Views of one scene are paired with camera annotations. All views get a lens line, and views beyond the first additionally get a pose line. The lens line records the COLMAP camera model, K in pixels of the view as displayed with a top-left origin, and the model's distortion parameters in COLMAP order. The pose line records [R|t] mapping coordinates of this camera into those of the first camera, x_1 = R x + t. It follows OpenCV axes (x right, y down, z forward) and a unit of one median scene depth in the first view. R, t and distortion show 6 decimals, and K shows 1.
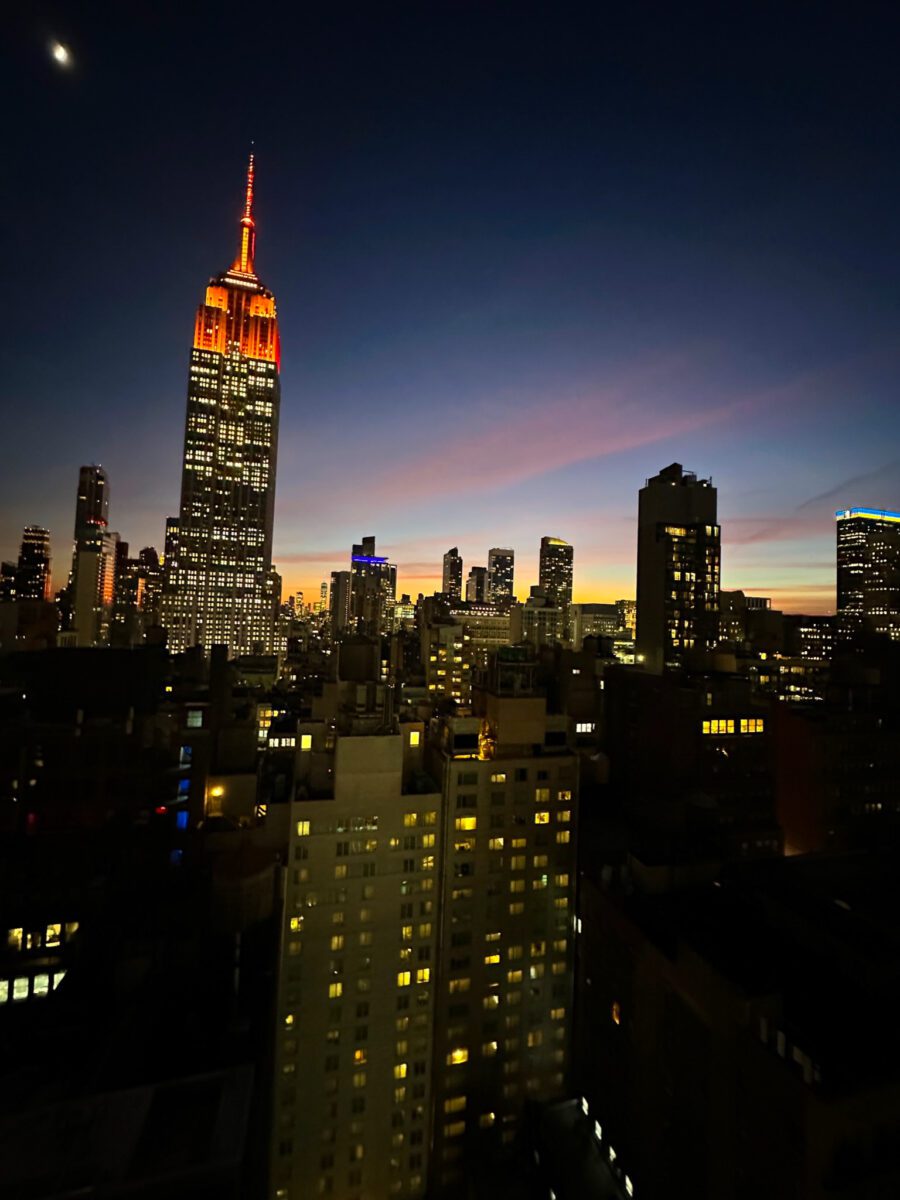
lens RADIAL K [[867.6, 0, 457.7], [0, 867.6, 572.4], [0, 0, 1]] dist [0.054172, -0.020366]
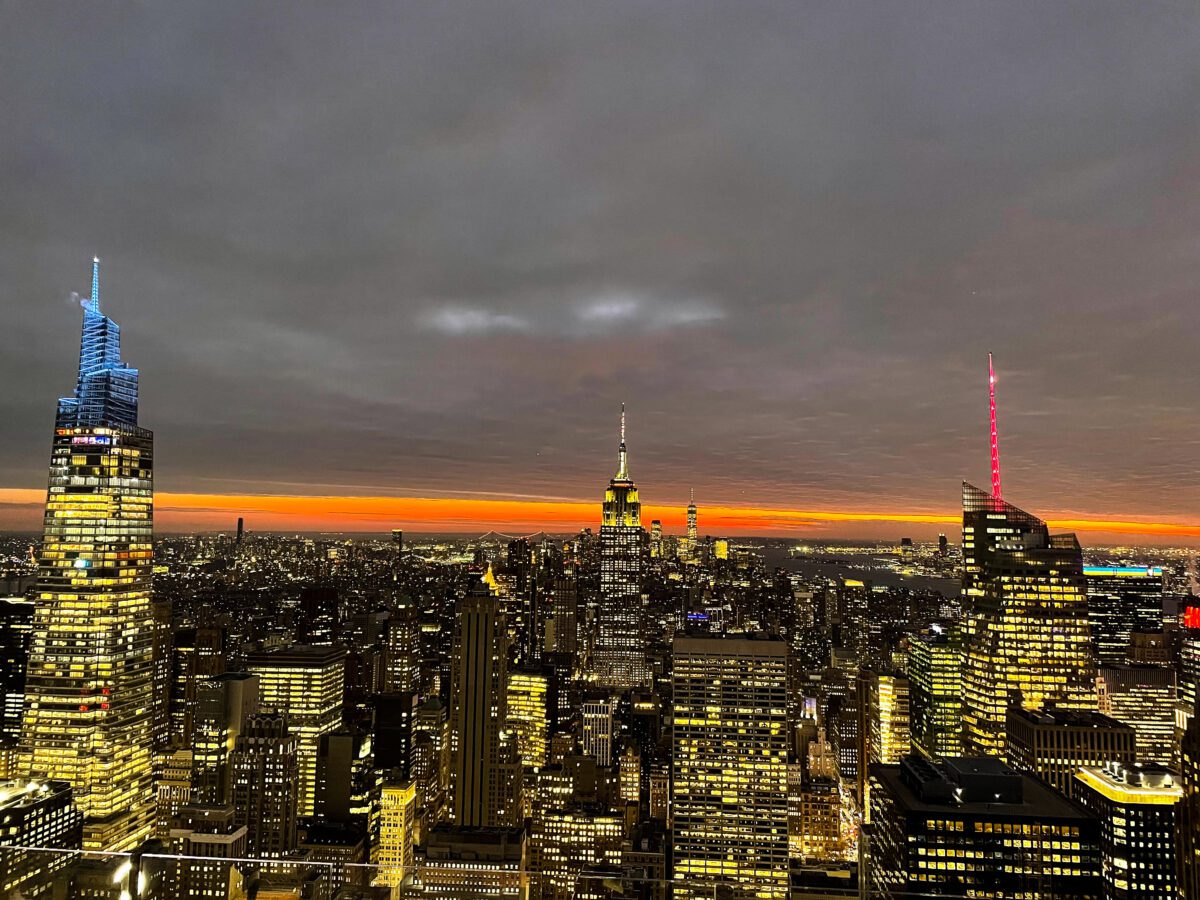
lens RADIAL K [[867.6, 0, 594.0], [0, 867.6, 435.0], [0, 0, 1]] dist [0.054172, -0.020366]
pose [[0.977838, -0.038605, -0.205773, 0.112137], [0.028515, 0.998251, -0.051778, -0.369636], [0.207412, 0.044763, 0.977229, -1.036003]]
